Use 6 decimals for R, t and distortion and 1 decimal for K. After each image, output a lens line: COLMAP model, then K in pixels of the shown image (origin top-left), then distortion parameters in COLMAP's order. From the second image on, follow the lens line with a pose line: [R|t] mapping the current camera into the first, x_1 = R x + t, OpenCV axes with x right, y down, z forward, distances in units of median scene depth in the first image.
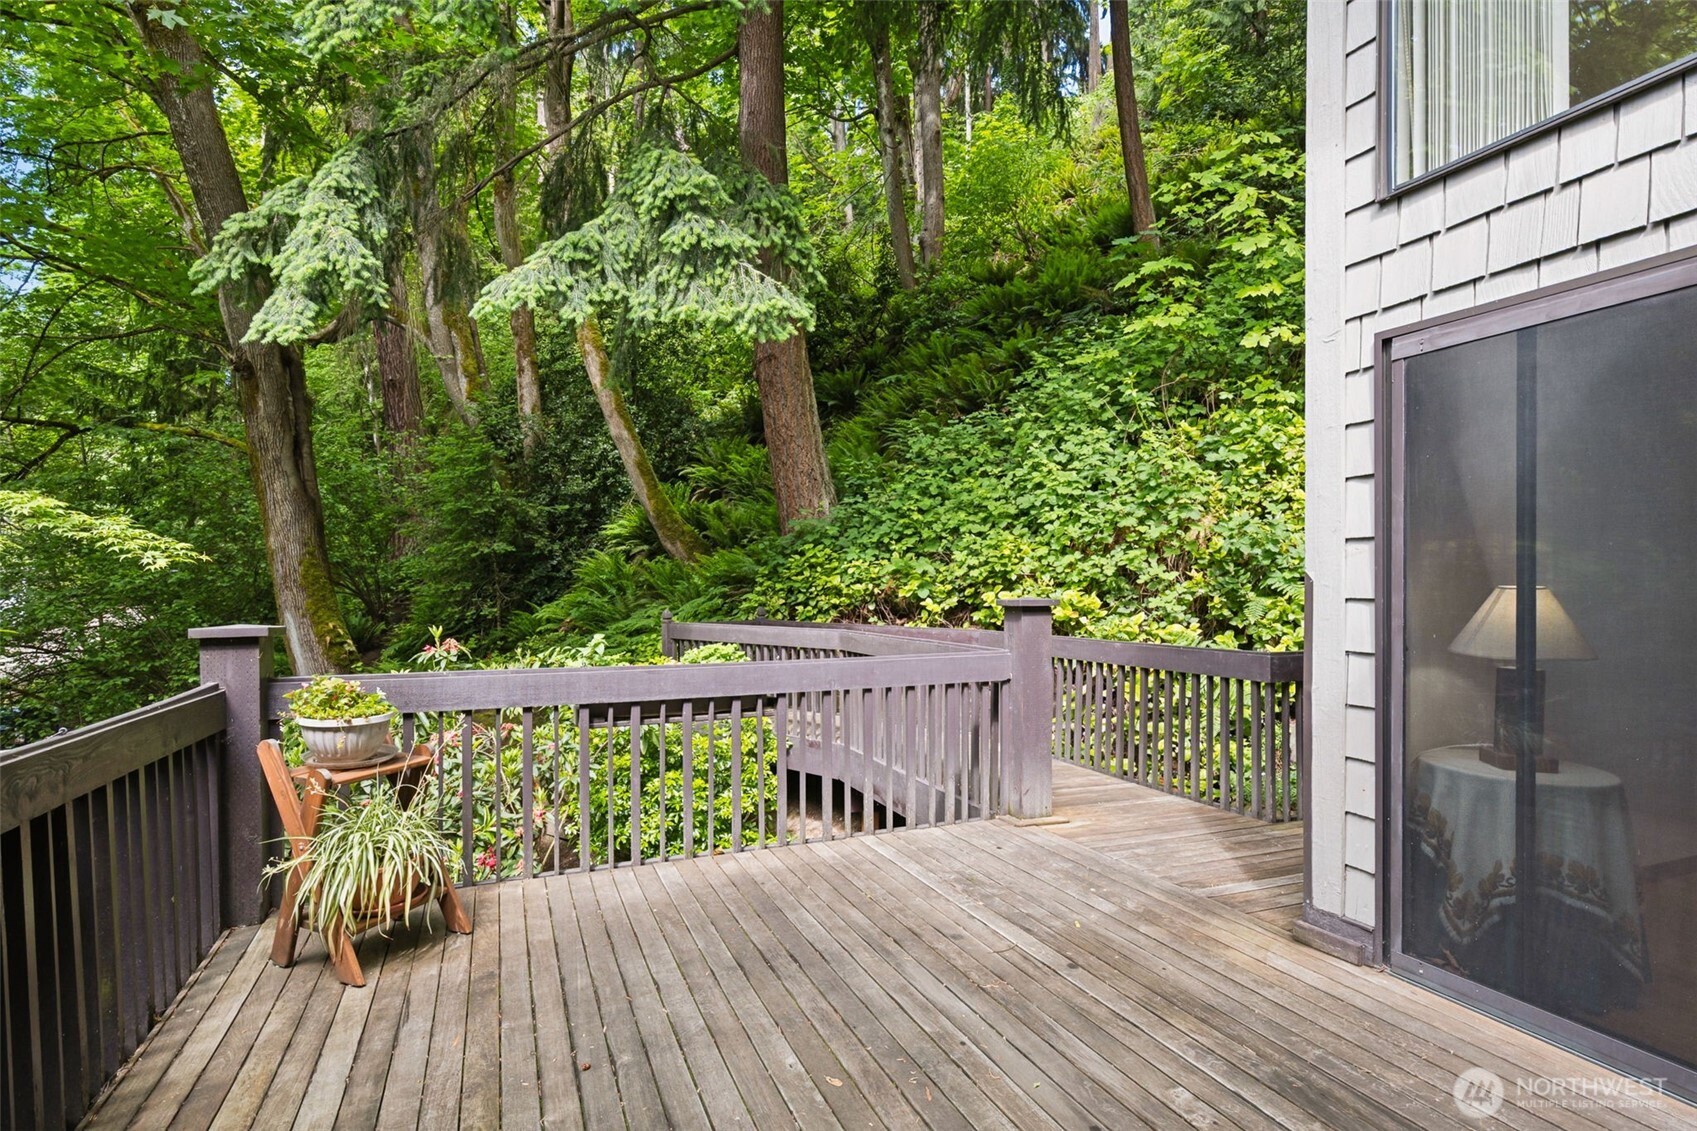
lens RADIAL K [[851.8, 0, 850.0], [0, 851.8, 588.5], [0, 0, 1]] dist [-0.000167, -0.001234]
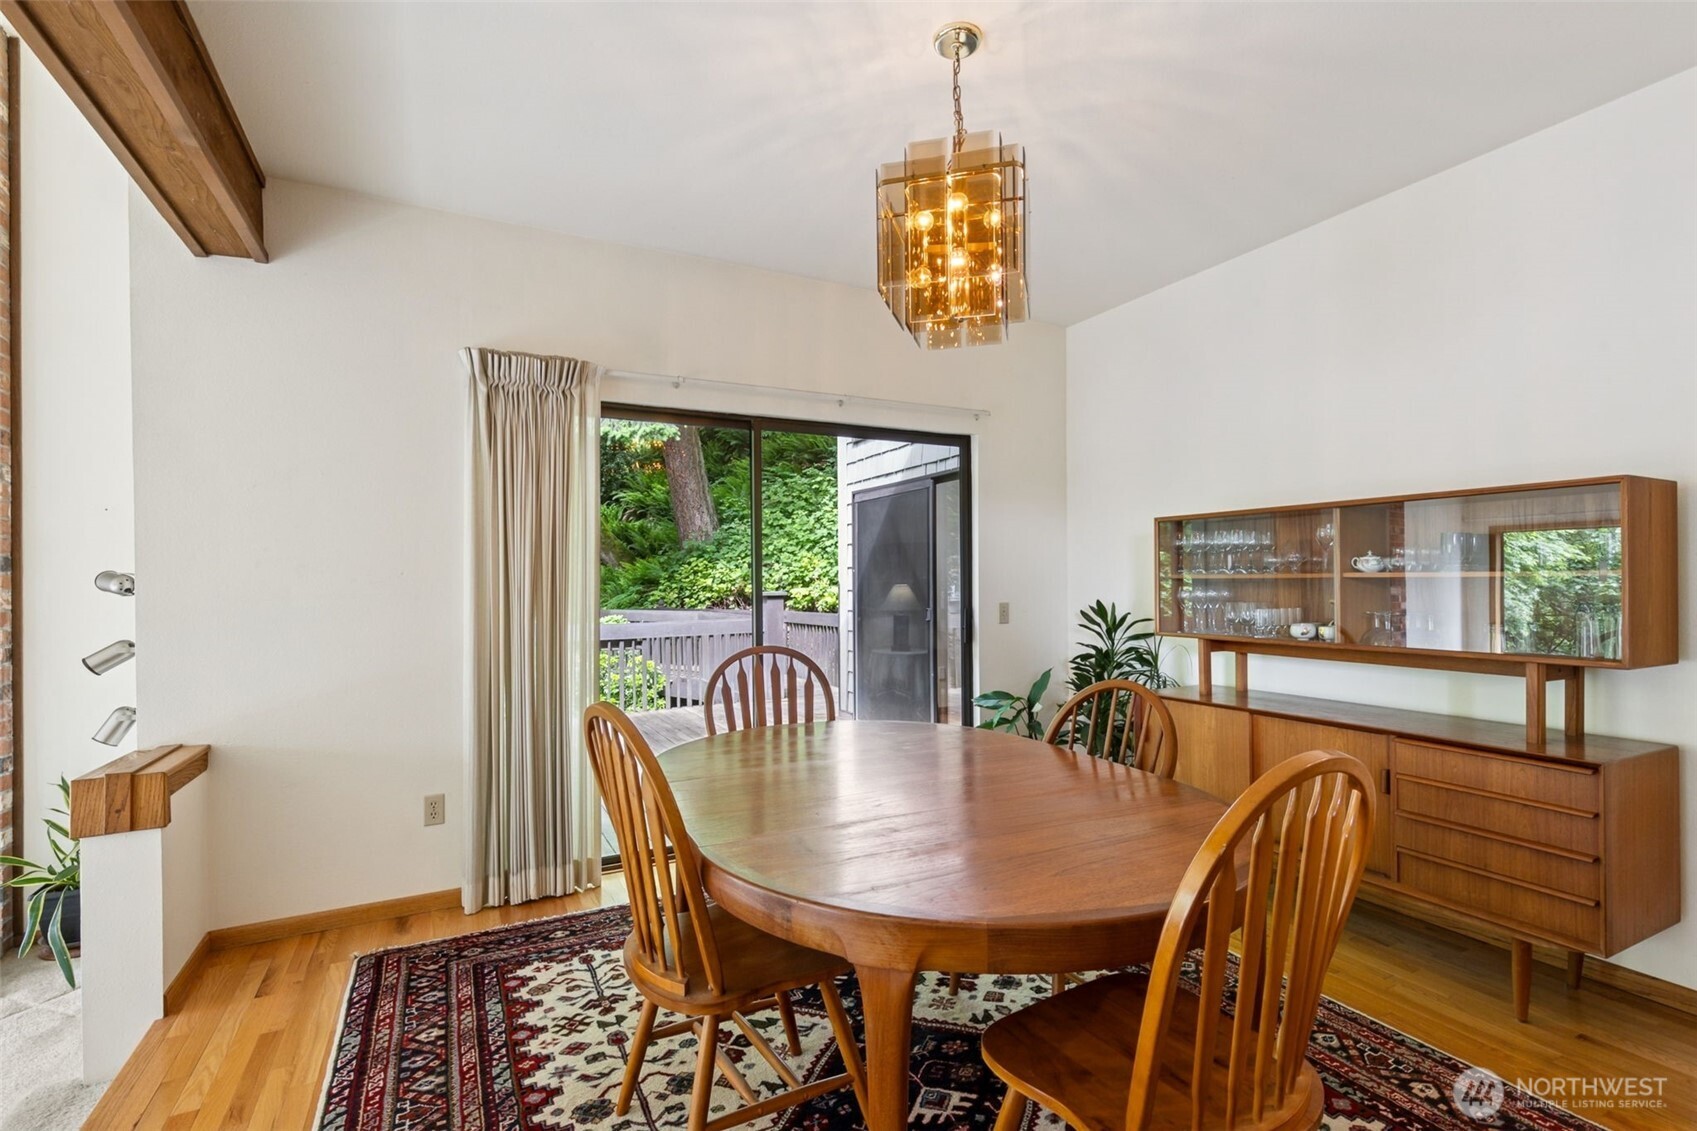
lens RADIAL K [[767.6, 0, 850.1], [0, 767.6, 575.5], [0, 0, 1]] dist [0.000723, -0.000285]
pose [[0.995782, -0.007174, 0.091474, 0.126193], [0.008434, 0.999875, -0.013394, 0.000228], [-0.091367, 0.014109, 0.995717, -0.468892]]
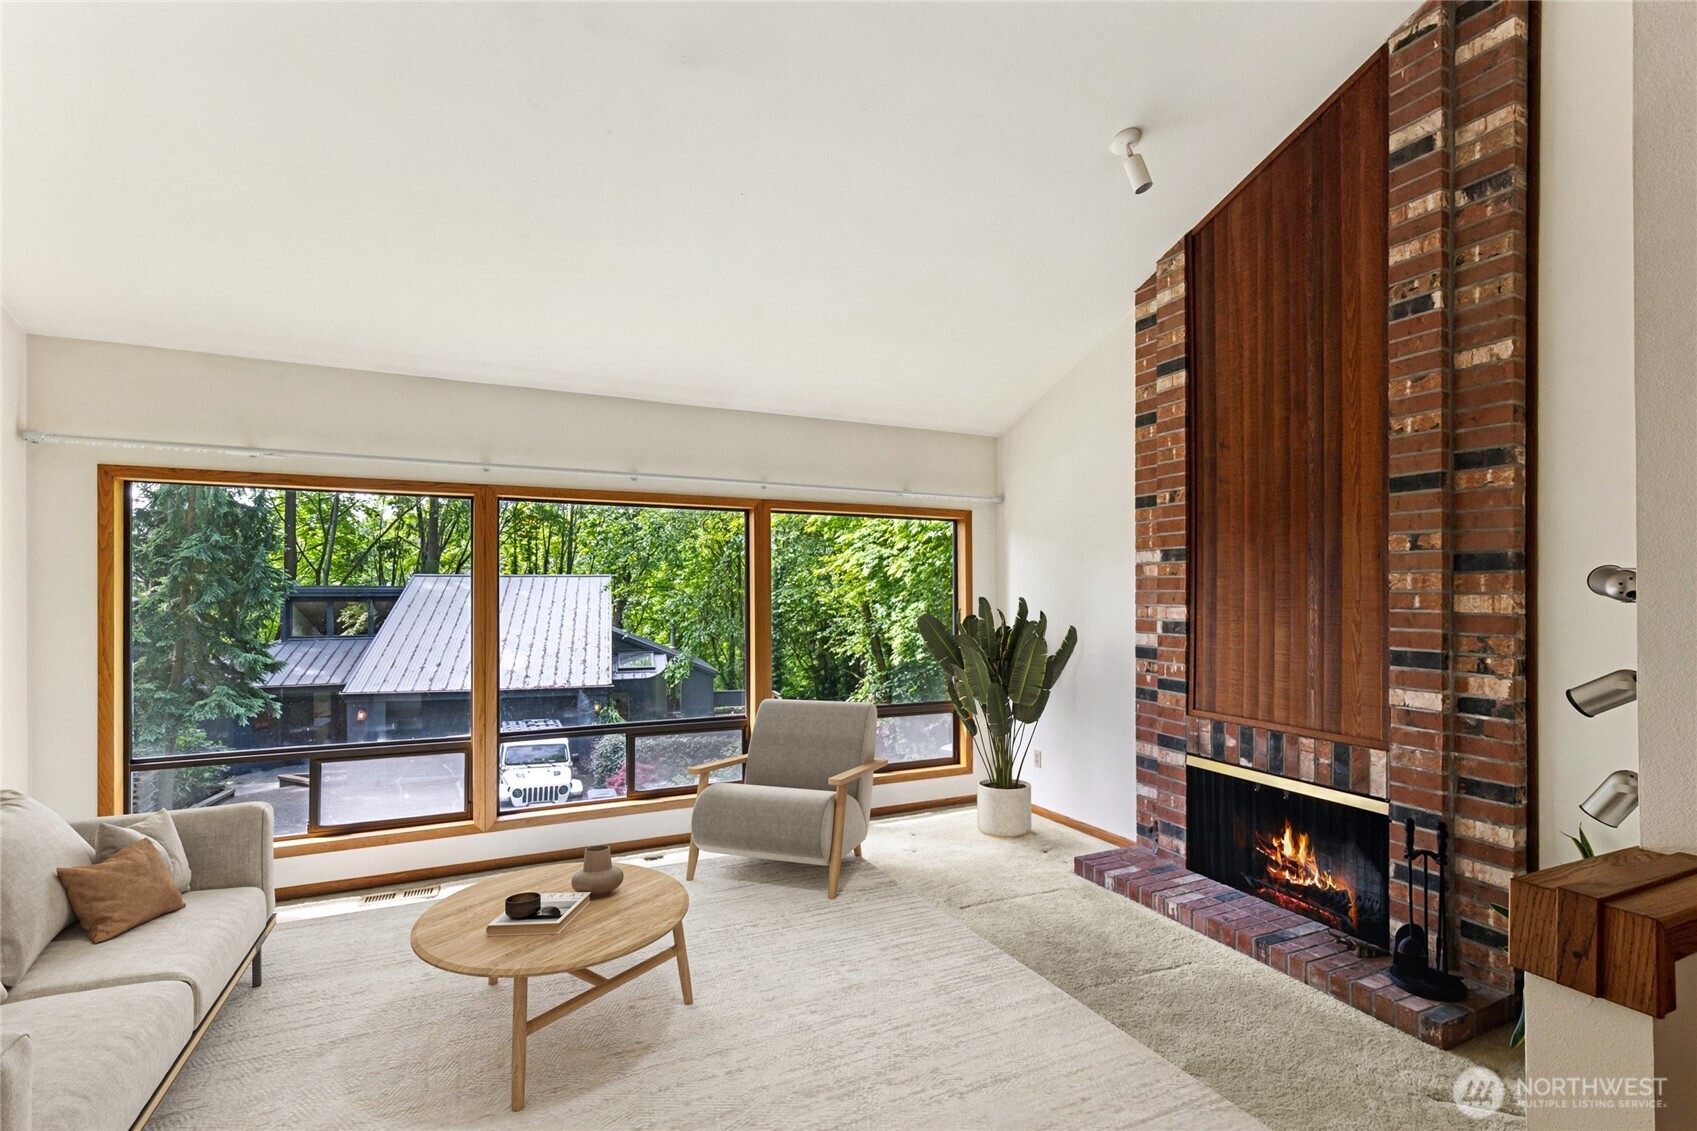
lens RADIAL K [[784.0, 0, 873.2], [0, 784.0, 589.6], [0, 0, 1]] dist [0.010002, 0.000395]
pose [[0.072999, 0.001573, -0.997331, 0.058869], [-0.007482, 0.999971, 0.001029, -0.000334], [0.997304, 0.007387, 0.073008, -0.350104]]
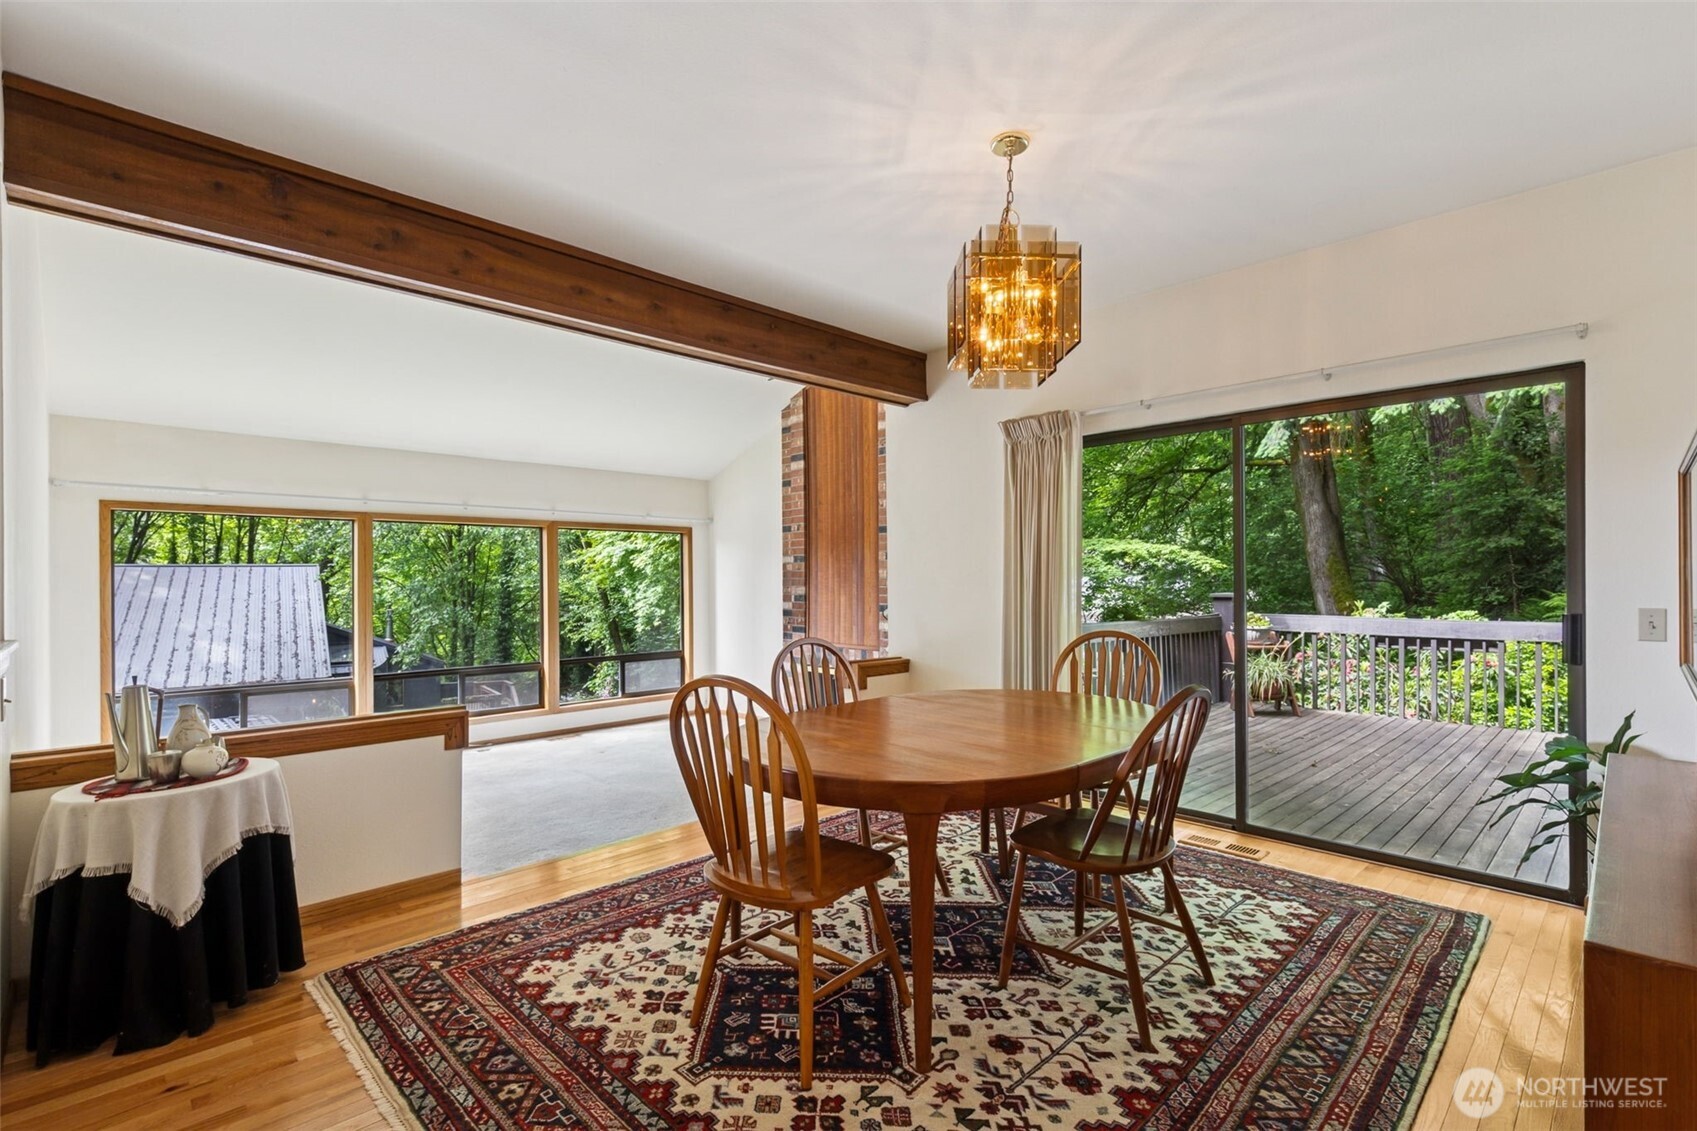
lens RADIAL K [[767.6, 0, 850.1], [0, 767.6, 575.5], [0, 0, 1]] dist [0.000723, -0.000285]
pose [[0.371865, -0.001255, -0.928286, 0.436038], [-0.000504, 0.999999, -0.001553, -0.002596], [0.928287, 0.001046, 0.371864, -0.403785]]
